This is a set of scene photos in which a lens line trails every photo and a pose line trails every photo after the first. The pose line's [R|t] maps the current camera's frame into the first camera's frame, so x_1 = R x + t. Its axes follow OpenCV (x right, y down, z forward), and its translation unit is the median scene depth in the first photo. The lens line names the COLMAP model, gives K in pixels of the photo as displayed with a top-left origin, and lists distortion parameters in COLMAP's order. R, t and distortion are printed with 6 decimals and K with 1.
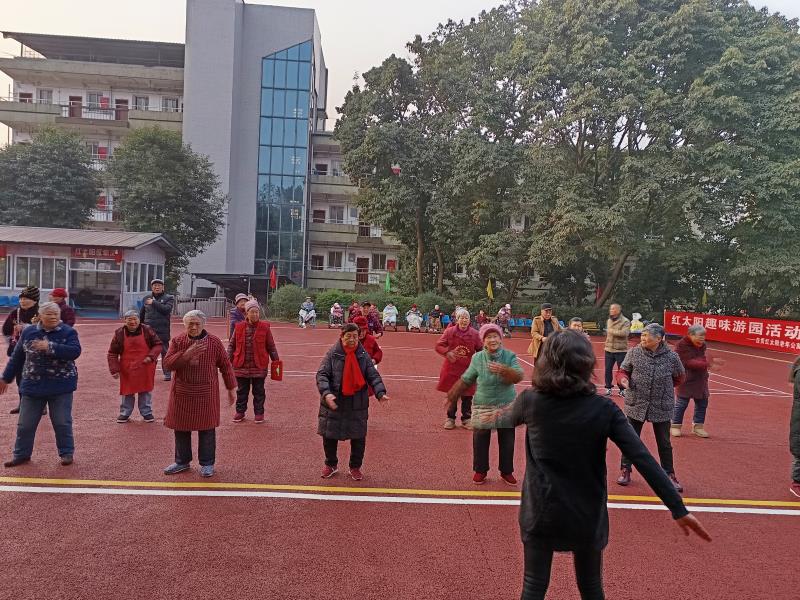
lens RADIAL K [[567.2, 0, 400.5], [0, 567.2, 313.4], [0, 0, 1]] dist [0.008697, 0.001750]
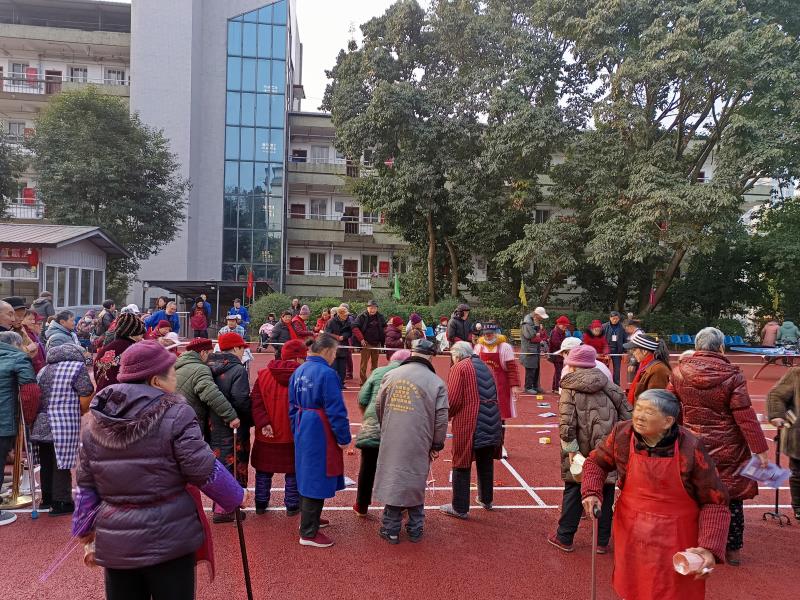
lens RADIAL K [[567.2, 0, 400.5], [0, 567.2, 313.4], [0, 0, 1]] dist [0.008697, 0.001750]
pose [[0.997795, -0.019698, 0.063375, -0.062401], [0.020220, 0.999767, -0.007611, -0.011807], [-0.063211, 0.008876, 0.997961, 0.190354]]
